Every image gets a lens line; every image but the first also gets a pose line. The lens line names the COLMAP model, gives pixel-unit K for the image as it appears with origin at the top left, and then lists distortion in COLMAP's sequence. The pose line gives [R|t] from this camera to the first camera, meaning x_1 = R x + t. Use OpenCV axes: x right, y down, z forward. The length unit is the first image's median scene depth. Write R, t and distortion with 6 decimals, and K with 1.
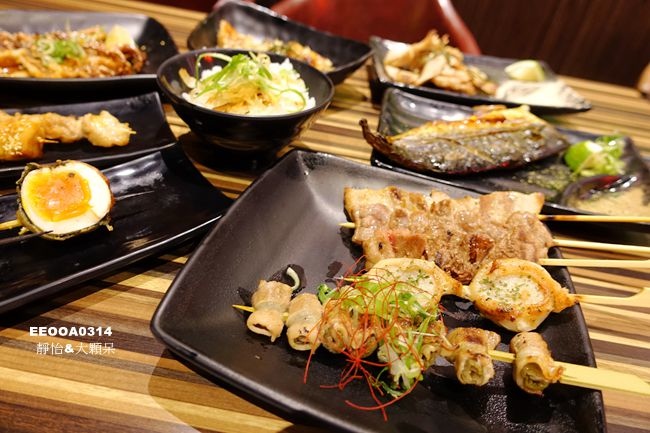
lens RADIAL K [[438.6, 0, 325.0], [0, 438.6, 216.5], [0, 0, 1]] dist [-0.018364, 0.003738]
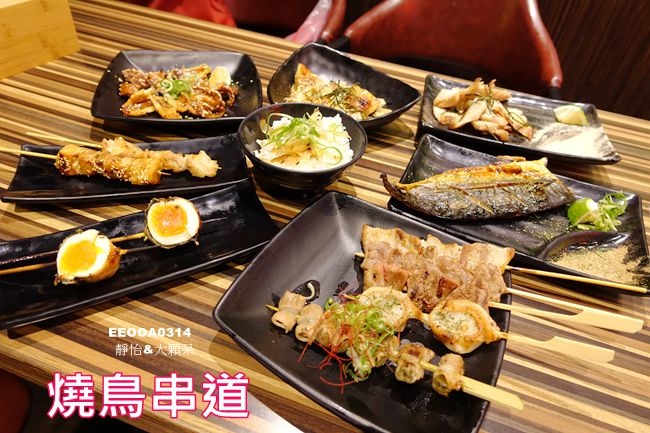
lens RADIAL K [[438.6, 0, 325.0], [0, 438.6, 216.5], [0, 0, 1]] dist [-0.018364, 0.003738]
pose [[0.976069, 0.107501, -0.189031, 0.213737], [-0.098100, 0.993460, 0.058433, -0.185935], [0.194076, -0.038490, 0.980231, -0.393638]]
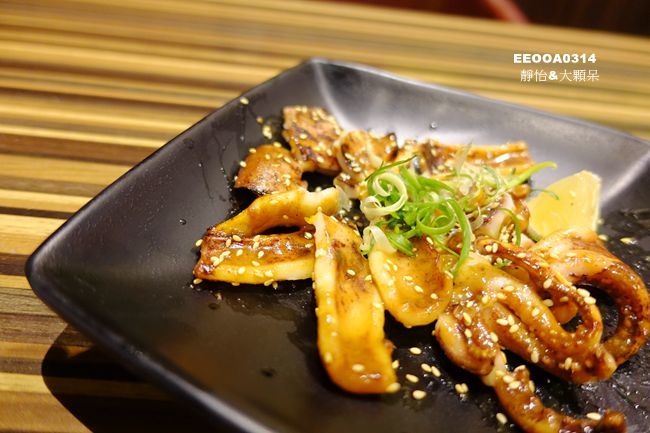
lens RADIAL K [[438.6, 0, 325.0], [0, 438.6, 216.5], [0, 0, 1]] dist [-0.018364, 0.003738]
pose [[0.717933, 0.378065, -0.584499, -0.733539], [-0.410427, 0.908086, 0.083243, -0.615336], [0.562247, 0.180131, 0.807113, 1.080779]]
